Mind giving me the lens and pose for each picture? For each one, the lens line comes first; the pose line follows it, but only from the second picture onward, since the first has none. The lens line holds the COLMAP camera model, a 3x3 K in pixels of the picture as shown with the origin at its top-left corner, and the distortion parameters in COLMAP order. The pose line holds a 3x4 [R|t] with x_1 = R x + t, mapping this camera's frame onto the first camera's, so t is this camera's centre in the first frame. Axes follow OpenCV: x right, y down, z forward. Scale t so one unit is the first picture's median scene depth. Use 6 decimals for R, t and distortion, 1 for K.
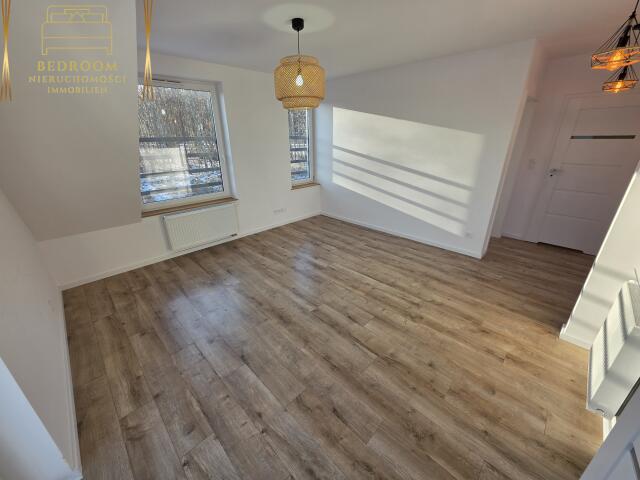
lens RADIAL K [[254.6, 0, 321.2], [0, 254.6, 239.0], [0, 0, 1]] dist [-0.000677, 0.000139]
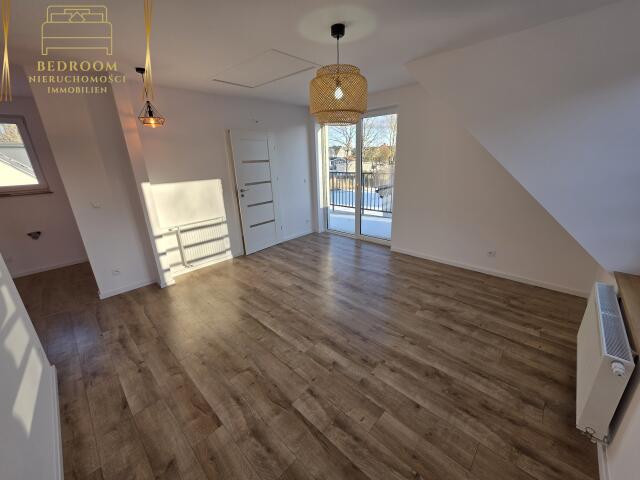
lens RADIAL K [[254.6, 0, 319.2], [0, 254.6, 240.4], [0, 0, 1]] dist [-0.000677, 0.000139]
pose [[-0.999051, 0.043442, -0.003132, 0.005779], [0.031088, 0.761616, 0.647283, -0.594610], [0.030505, 0.646571, -0.762244, 1.472610]]
